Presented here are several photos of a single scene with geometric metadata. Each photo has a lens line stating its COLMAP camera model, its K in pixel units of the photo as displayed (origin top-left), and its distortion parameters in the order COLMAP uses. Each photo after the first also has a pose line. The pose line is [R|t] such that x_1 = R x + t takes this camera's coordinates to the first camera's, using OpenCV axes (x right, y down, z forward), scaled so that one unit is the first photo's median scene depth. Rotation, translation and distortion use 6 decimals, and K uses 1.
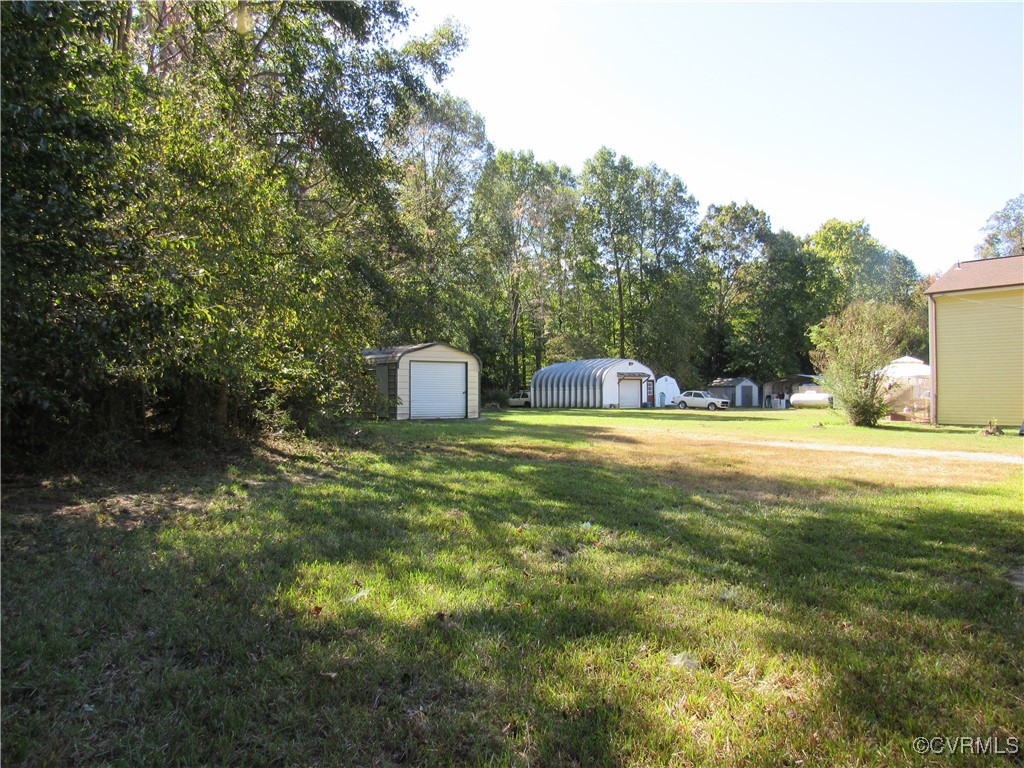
lens RADIAL K [[728.9, 0, 511.9], [0, 728.9, 383.6], [0, 0, 1]] dist [-0.004937, 0.000022]
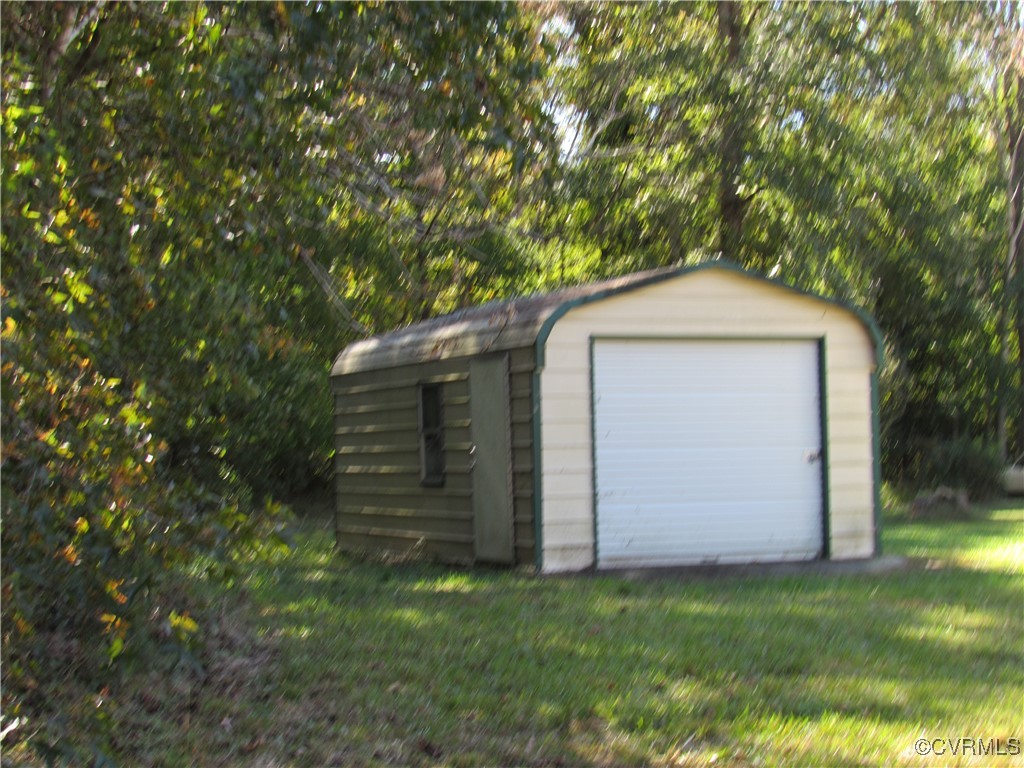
lens RADIAL K [[2071.7, 0, 512.7], [0, 2071.7, 385.9], [0, 0, 1]] dist [-0.094717, 0.000000]
pose [[0.970979, -0.024925, -0.237861, 0.004338], [0.020592, 0.999574, -0.020687, -0.000049], [0.238276, 0.015188, 0.971079, 0.277002]]
